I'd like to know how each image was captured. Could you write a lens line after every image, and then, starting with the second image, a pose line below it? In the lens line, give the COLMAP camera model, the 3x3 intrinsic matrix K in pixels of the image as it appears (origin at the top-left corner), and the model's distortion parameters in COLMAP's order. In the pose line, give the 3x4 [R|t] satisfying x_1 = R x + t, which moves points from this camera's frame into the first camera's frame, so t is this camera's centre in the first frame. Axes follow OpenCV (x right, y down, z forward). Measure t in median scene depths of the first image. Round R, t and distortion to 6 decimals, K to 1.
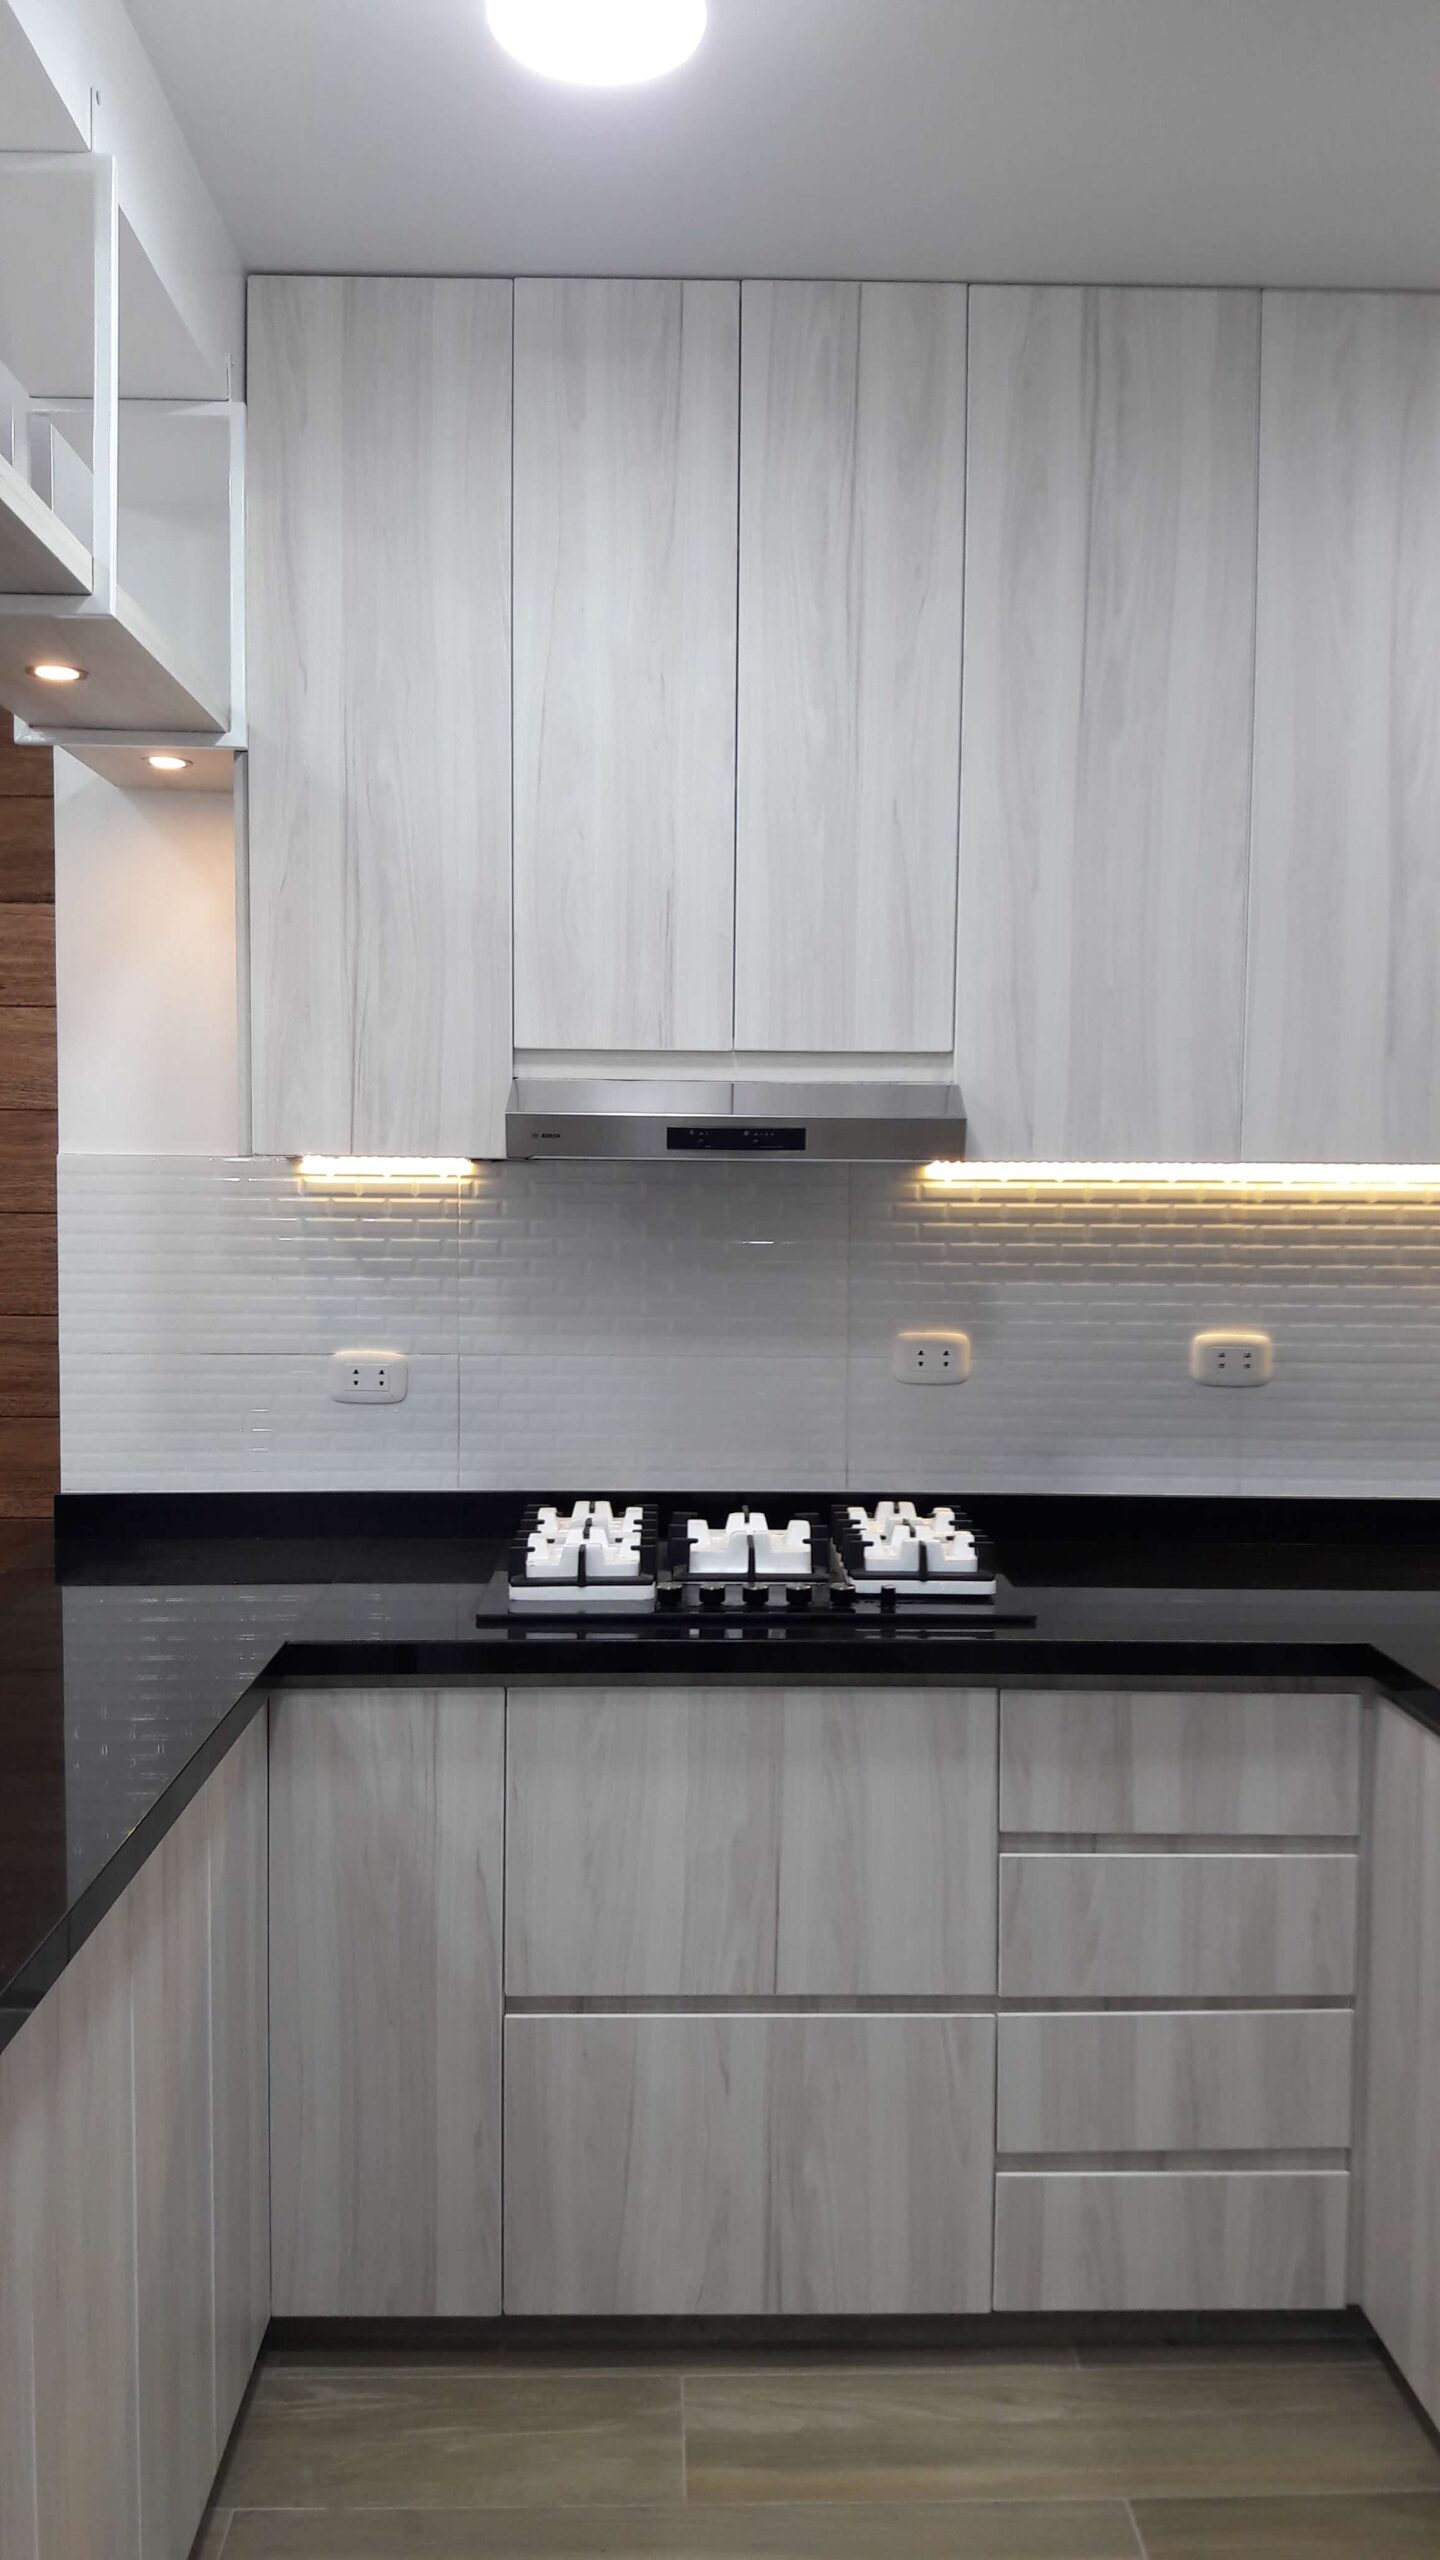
lens RADIAL K [[2116.9, 0, 720.0], [0, 2116.9, 1280.0], [0, 0, 1]] dist [0.177697, -0.389959]
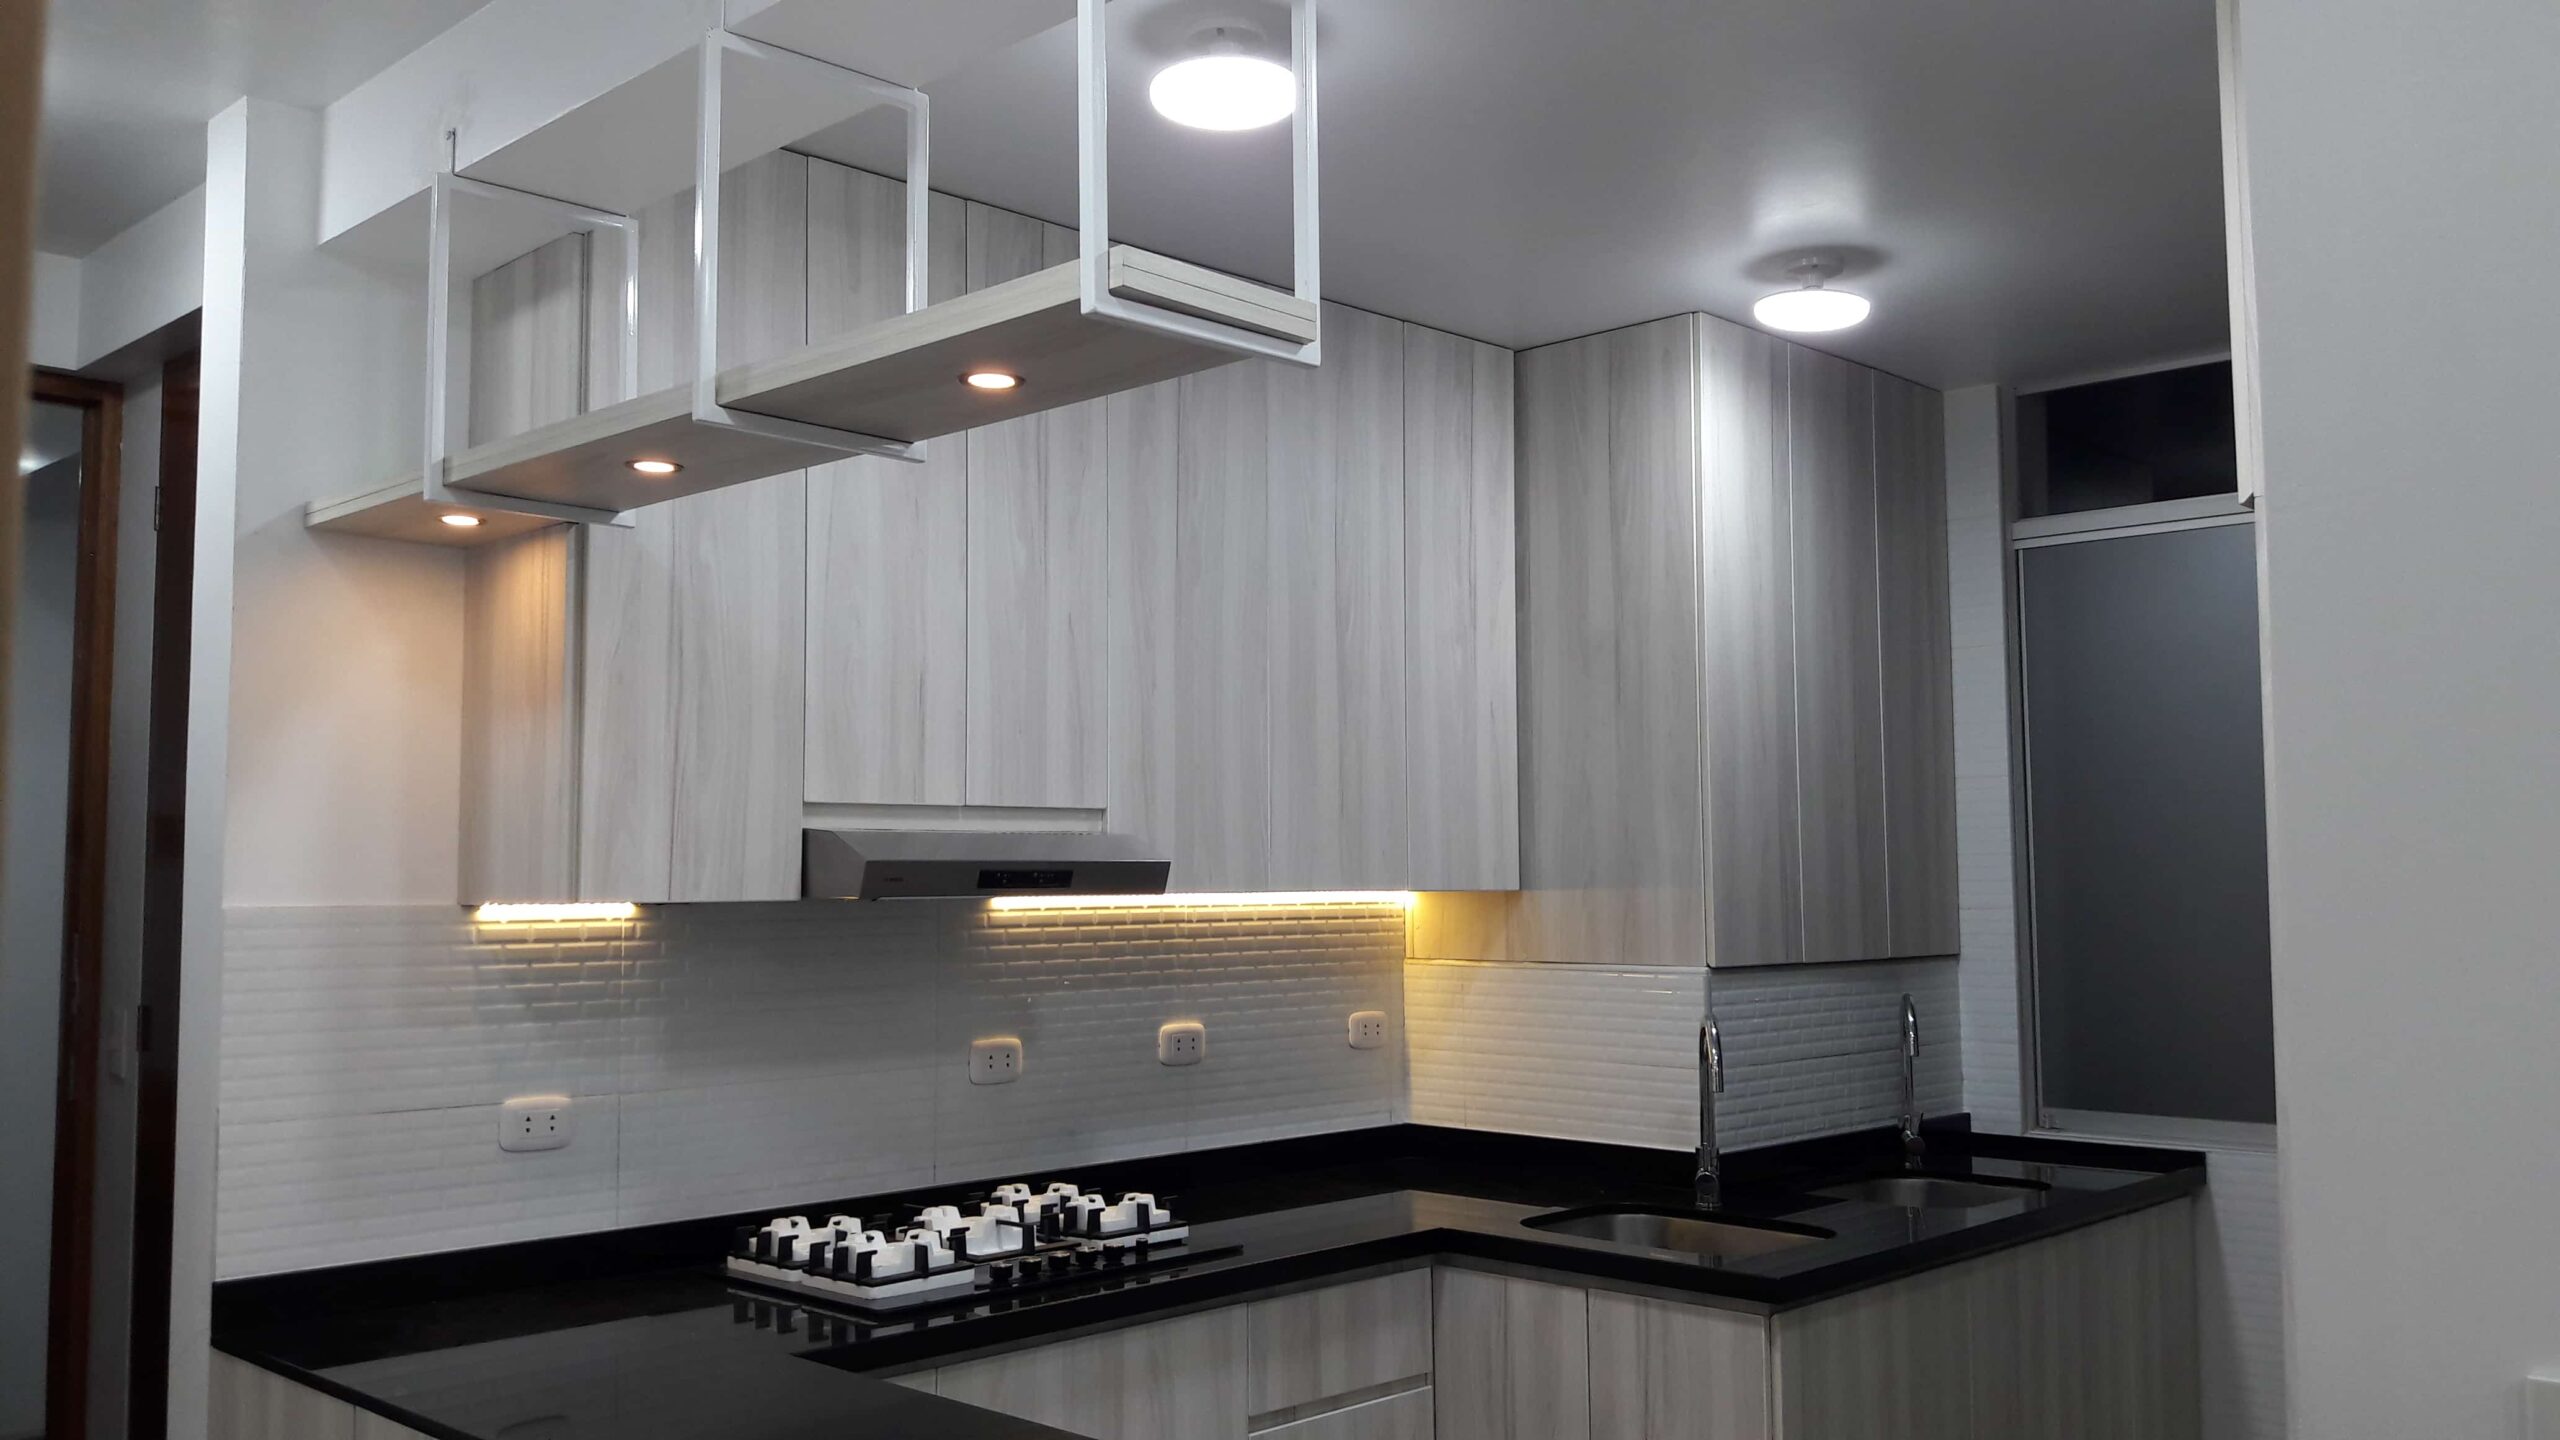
lens RADIAL K [[2099.5, 0, 1230.7], [0, 2099.5, 686.0], [0, 0, 1]] dist [0.173583, -0.521267]
pose [[0.723882, 0.049672, 0.688133, -0.635111], [0.056397, 0.989807, -0.130774, -0.008988], [-0.687615, 0.133474, 0.713702, 0.032162]]
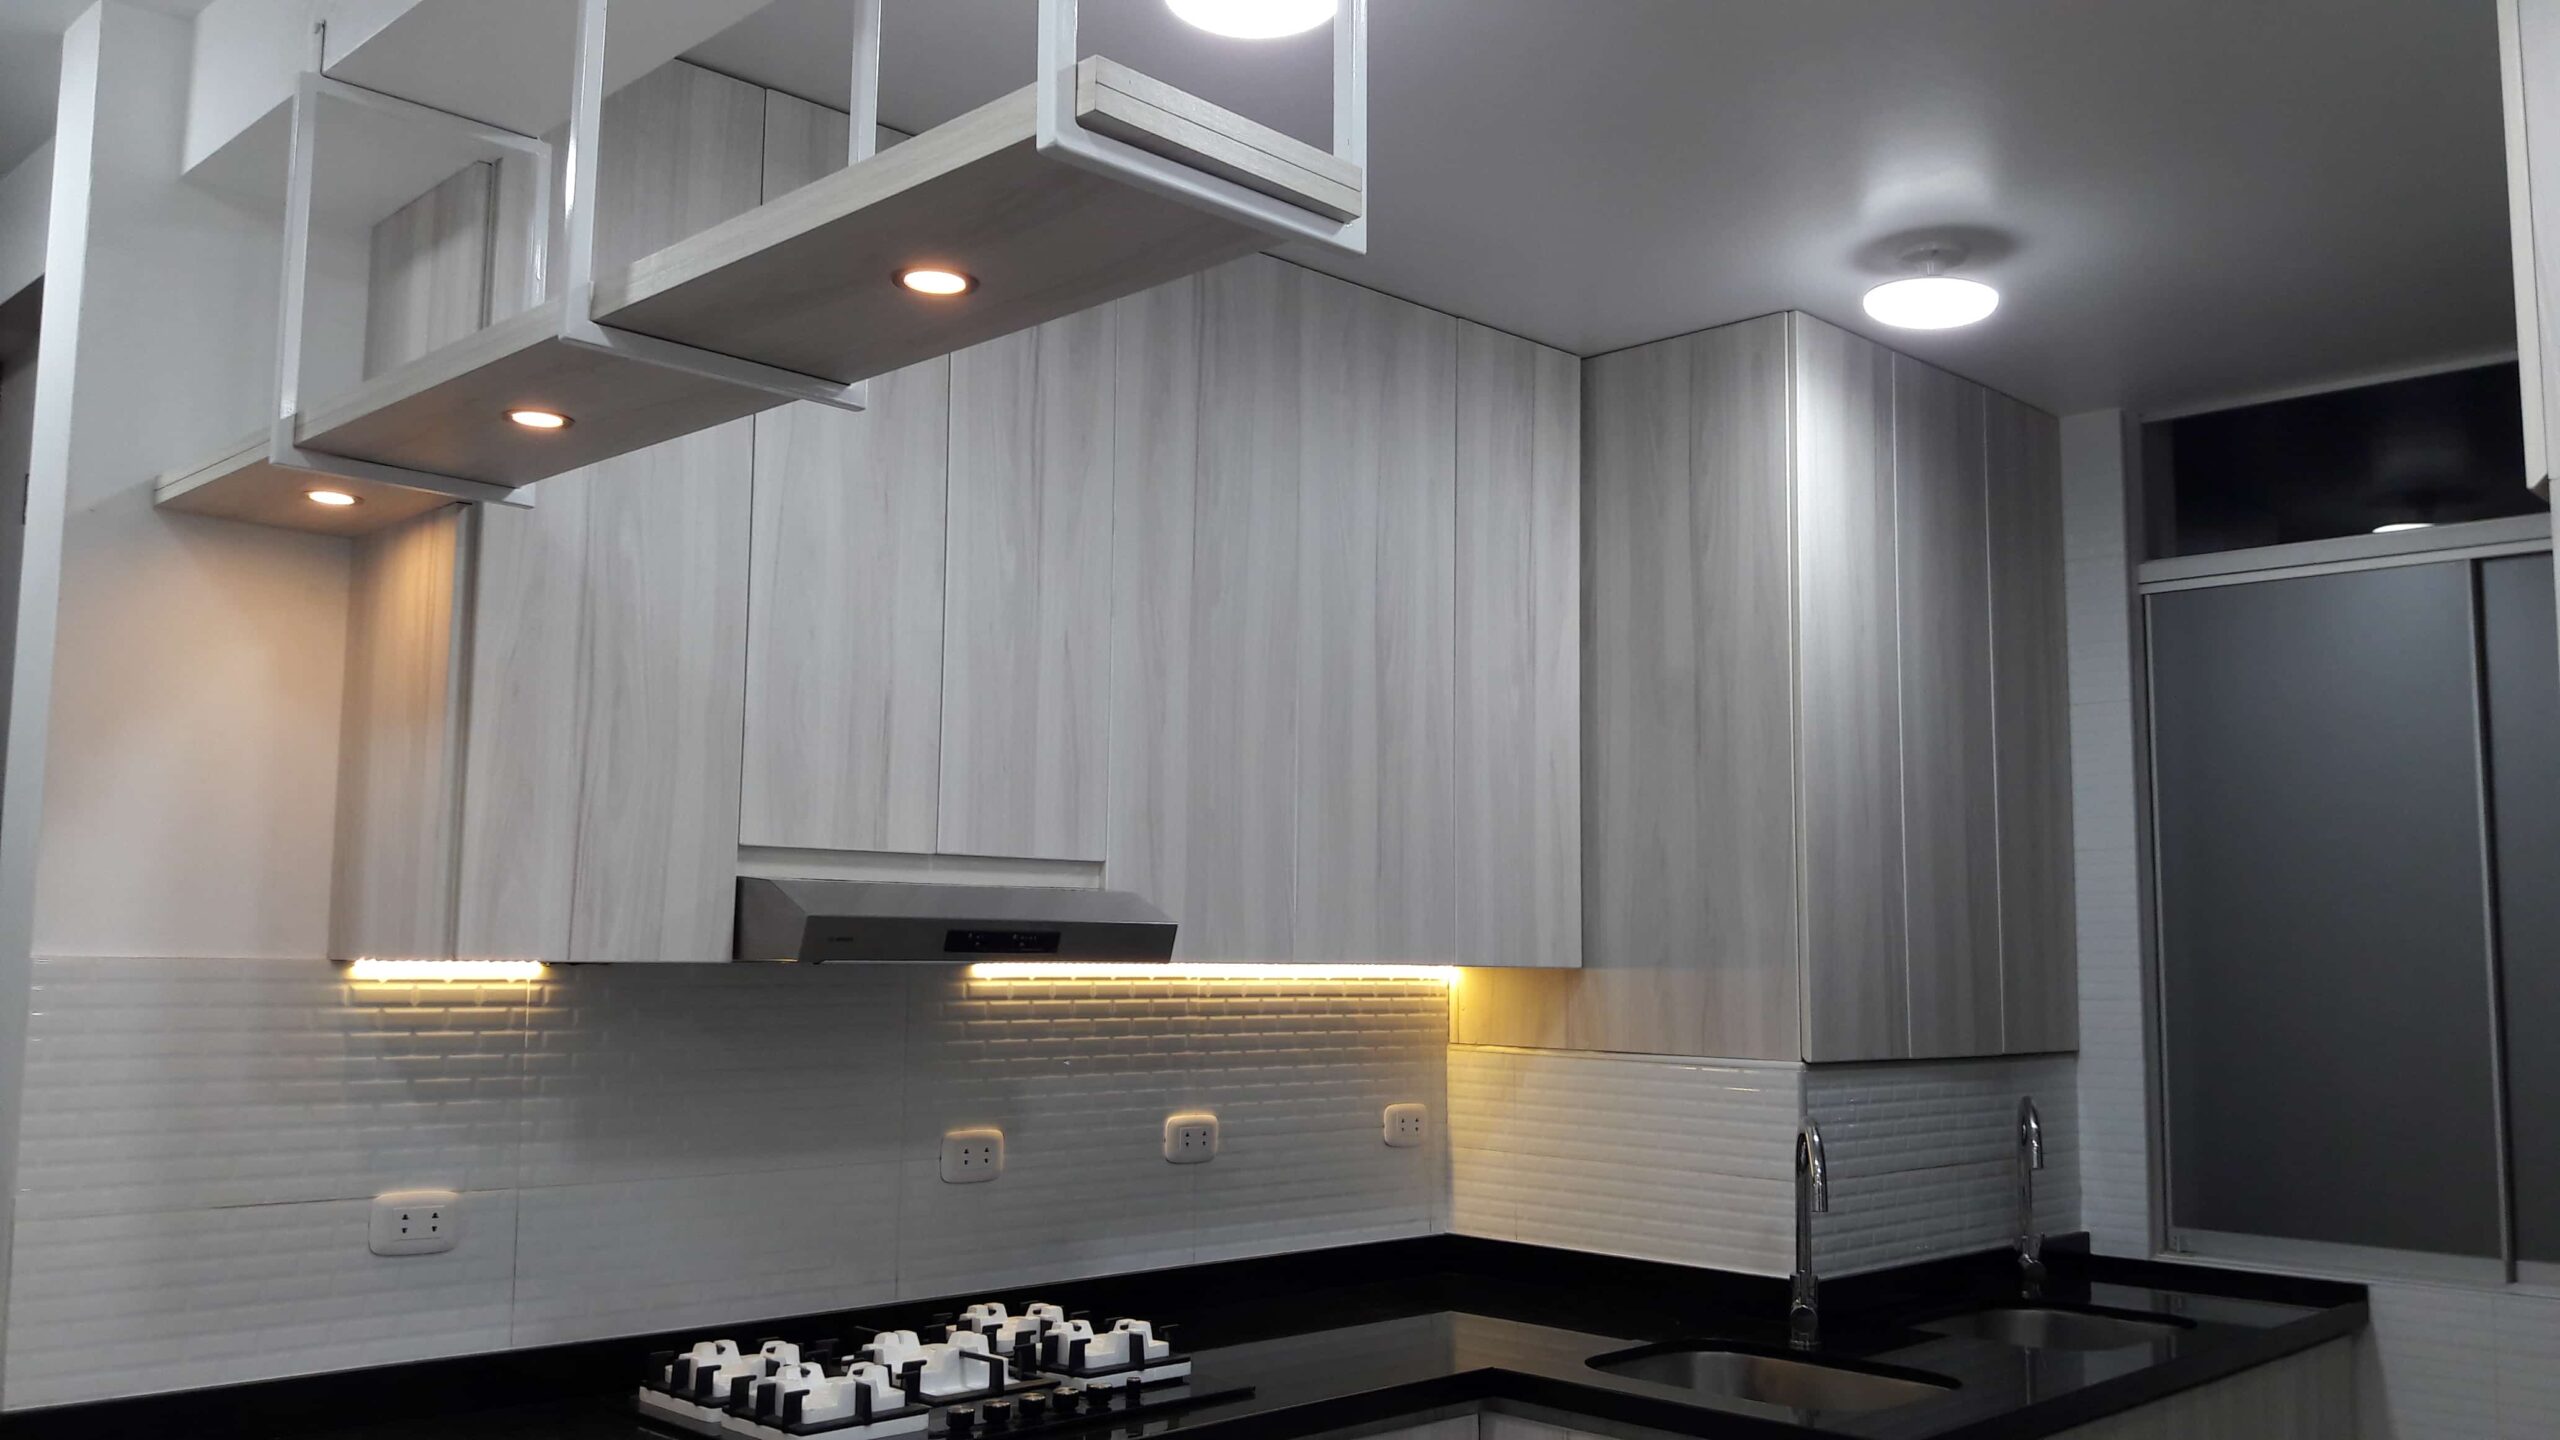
lens RADIAL K [[2099.5, 0, 1230.7], [0, 2099.5, 686.0], [0, 0, 1]] dist [0.173583, -0.521267]
pose [[0.734284, 0.086169, 0.673351, -0.518592], [0.037012, 0.985354, -0.166458, -0.011722], [-0.677832, 0.147150, 0.720341, 0.145194]]
